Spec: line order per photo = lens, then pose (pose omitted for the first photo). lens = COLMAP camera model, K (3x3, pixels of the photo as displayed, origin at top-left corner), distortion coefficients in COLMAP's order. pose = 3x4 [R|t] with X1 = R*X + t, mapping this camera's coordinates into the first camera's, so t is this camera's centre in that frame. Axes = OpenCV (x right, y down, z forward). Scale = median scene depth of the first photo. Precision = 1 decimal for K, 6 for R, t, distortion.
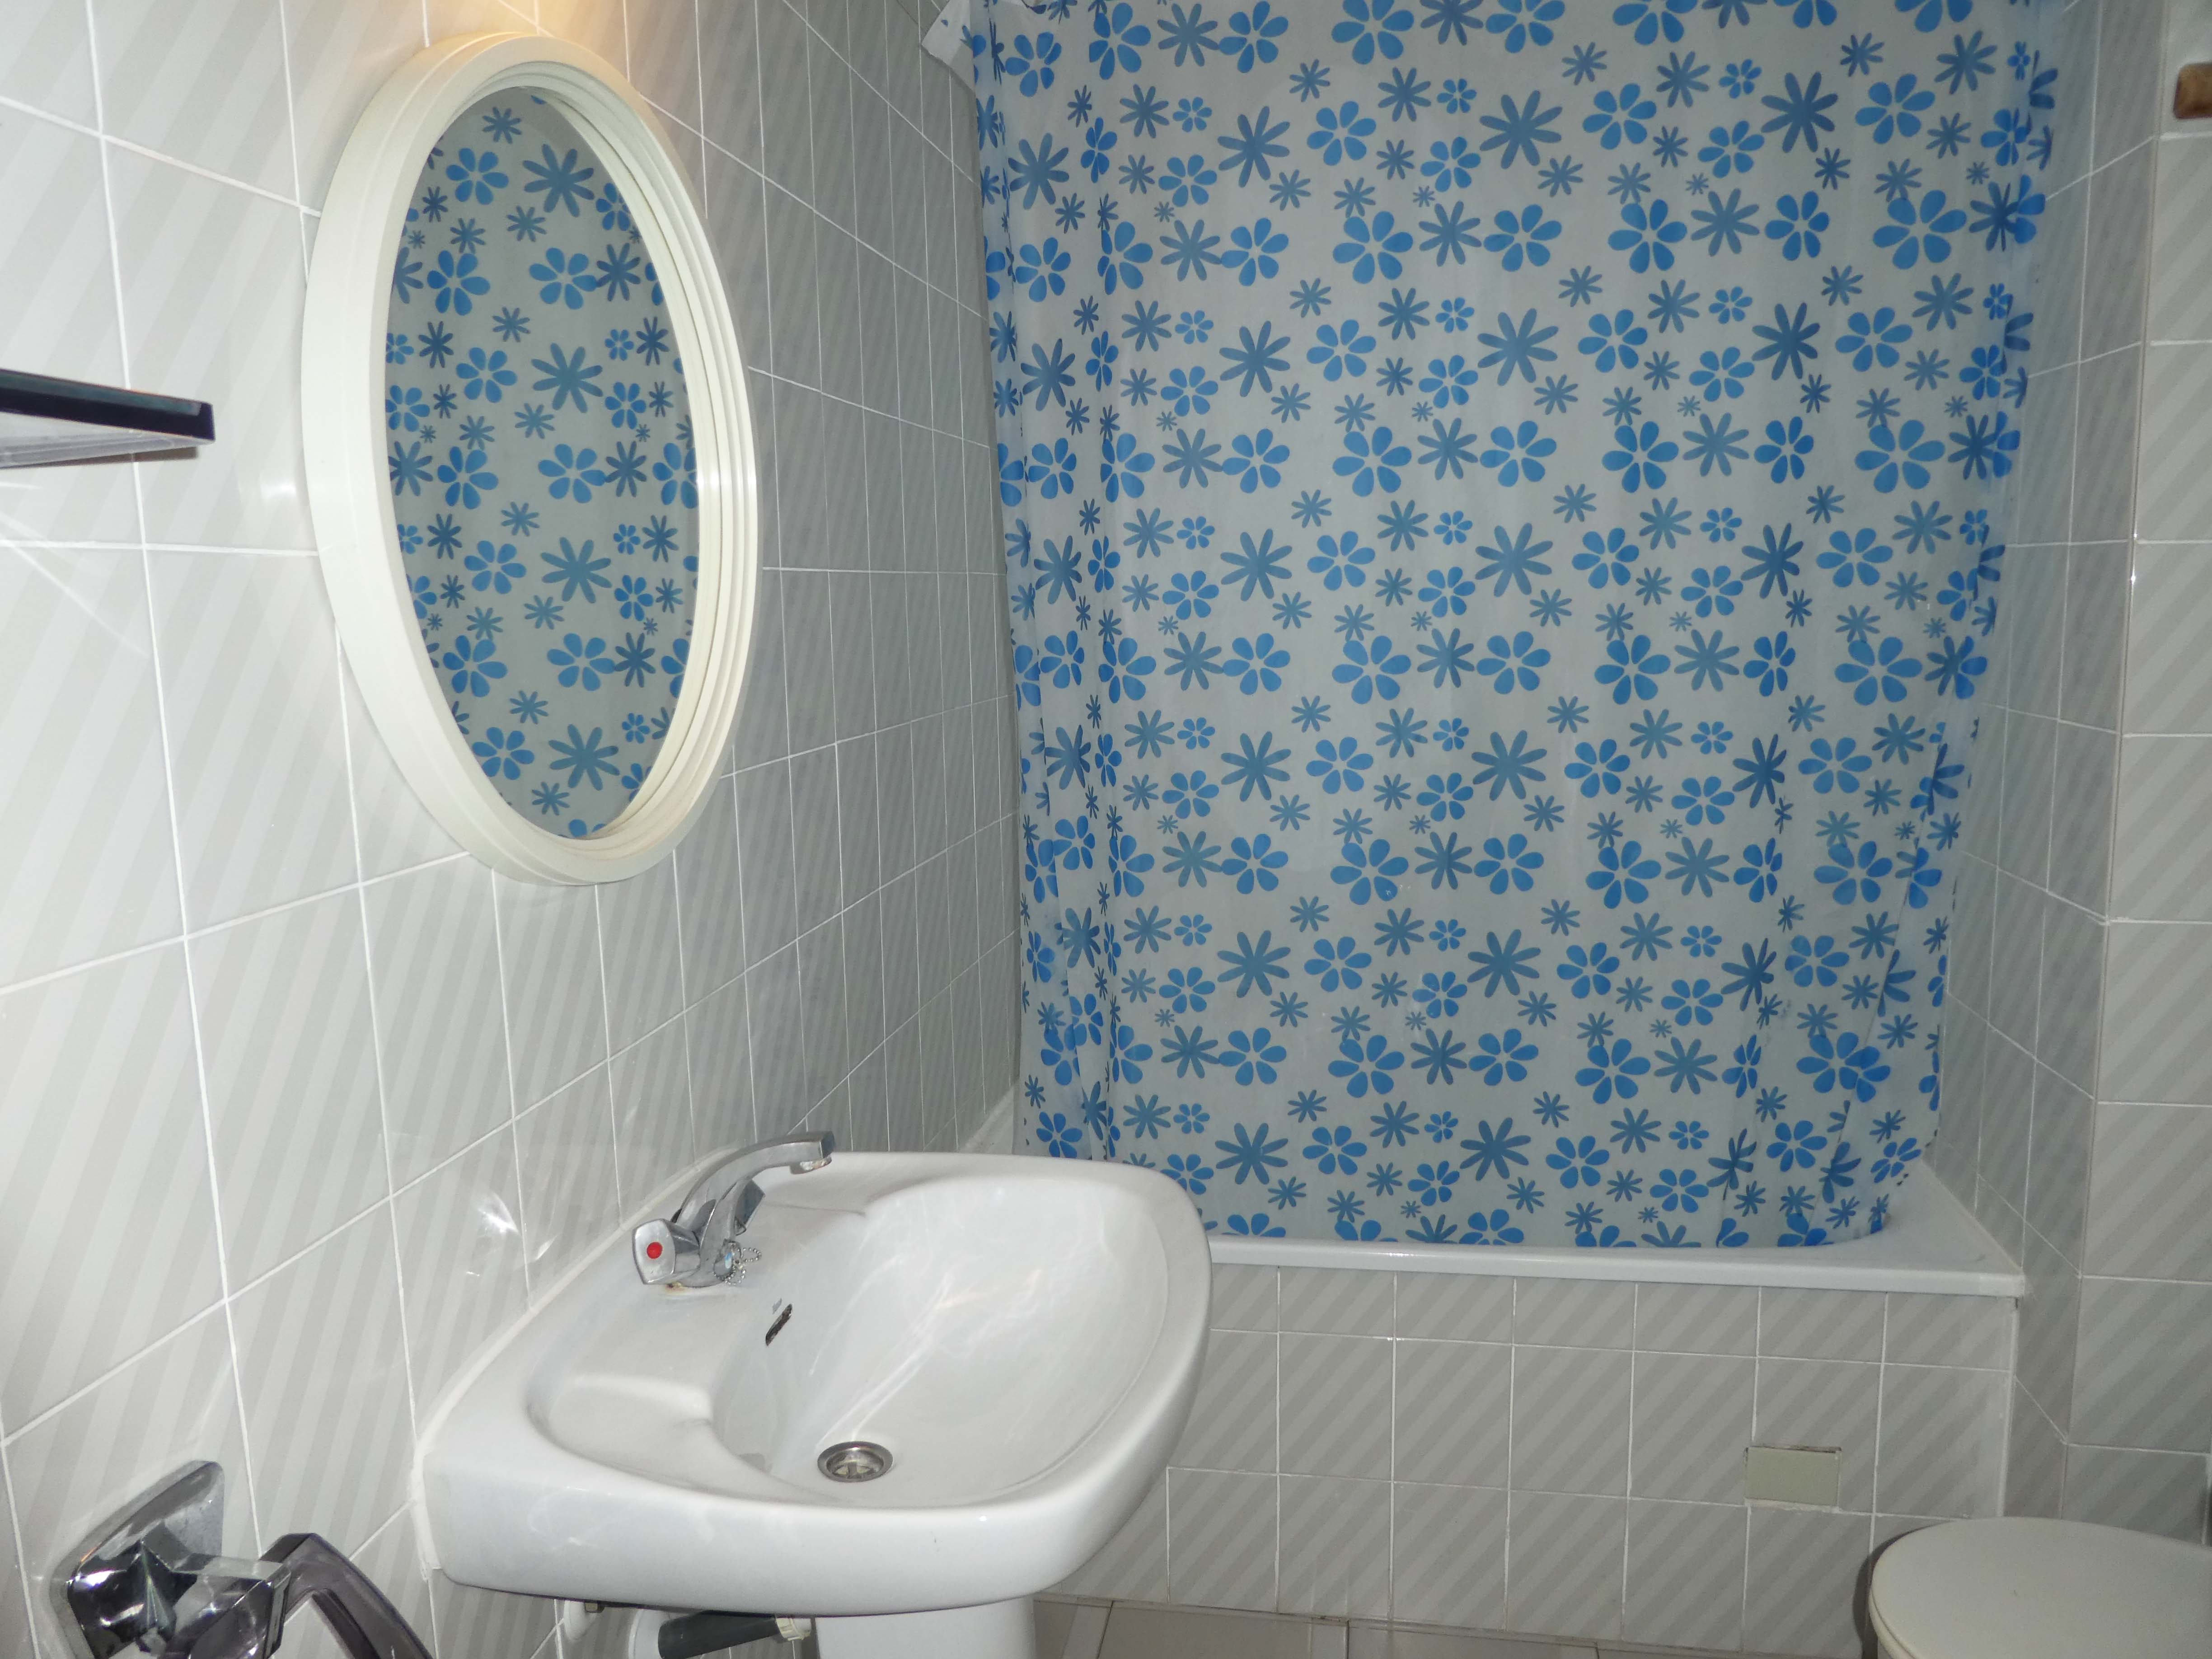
lens RADIAL K [[1592.9, 0, 1110.2], [0, 1592.9, 817.1], [0, 0, 1]] dist [-0.024686, 0.012133]
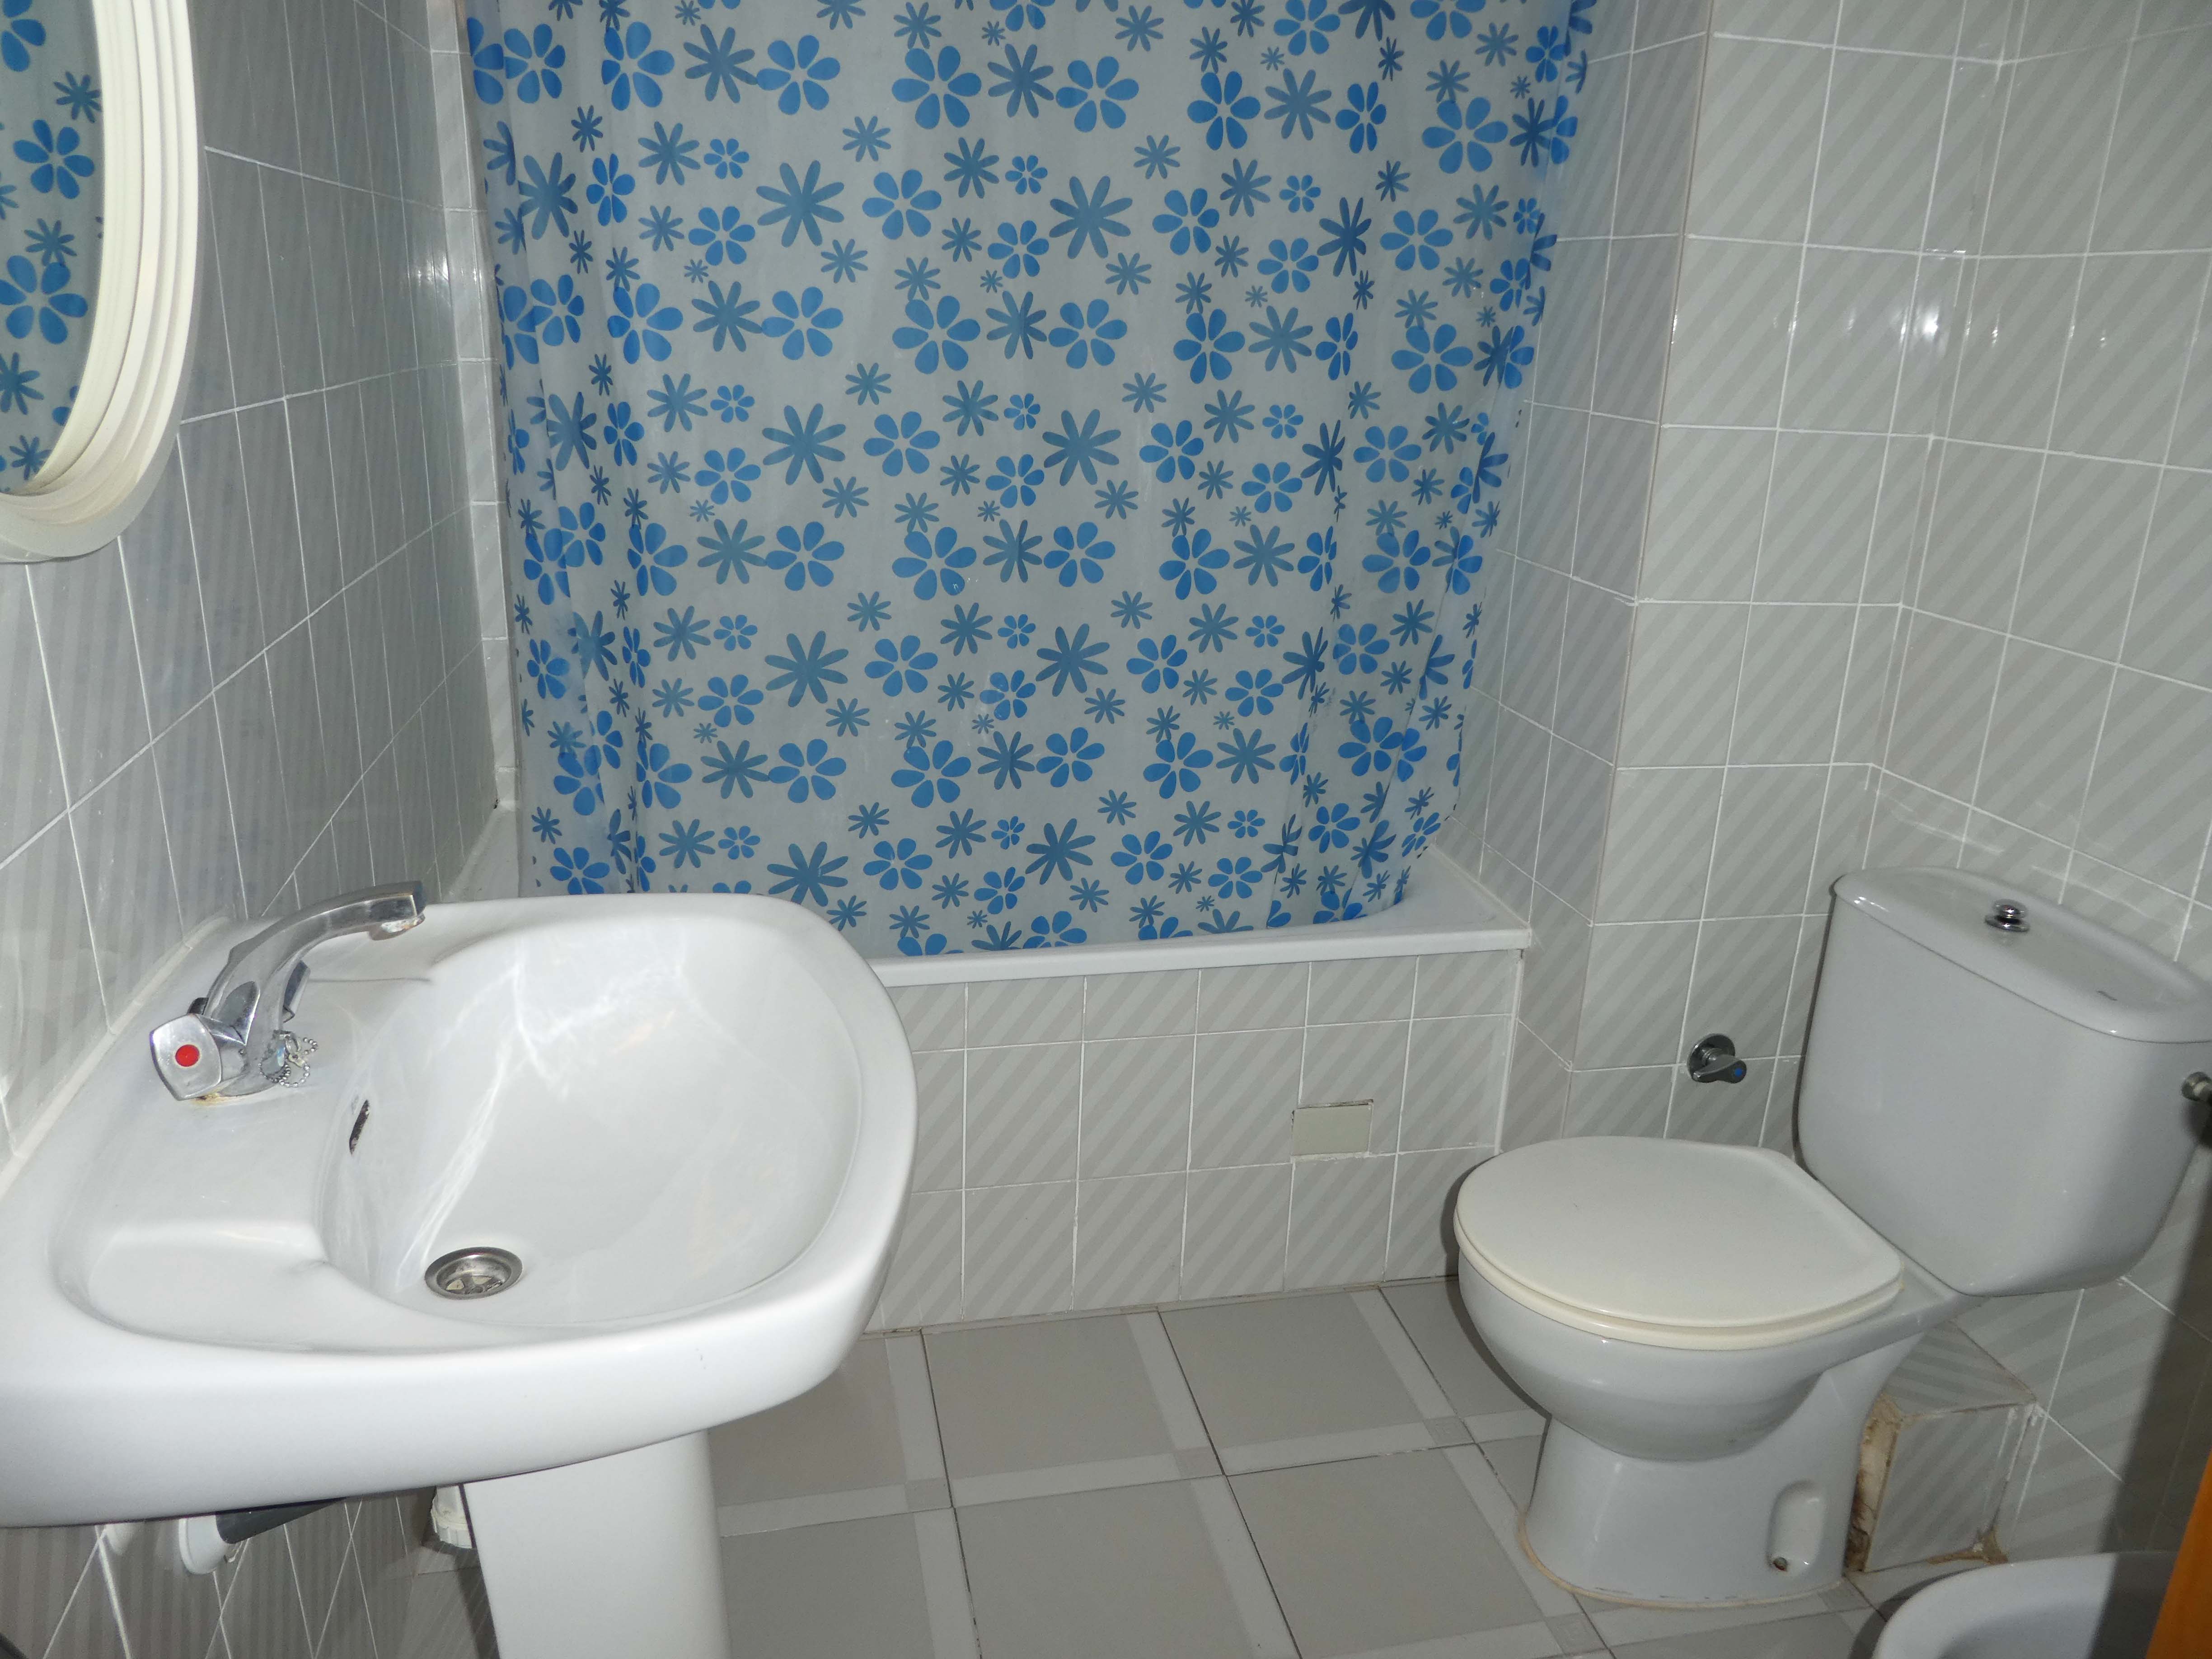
lens RADIAL K [[1592.9, 0, 1110.2], [0, 1592.9, 817.1], [0, 0, 1]] dist [-0.024686, 0.012133]
pose [[0.923057, -0.065282, 0.379083, -0.102322], [-0.001614, 0.984828, 0.173526, 0.019313], [-0.384660, -0.160786, 0.908947, 0.106725]]
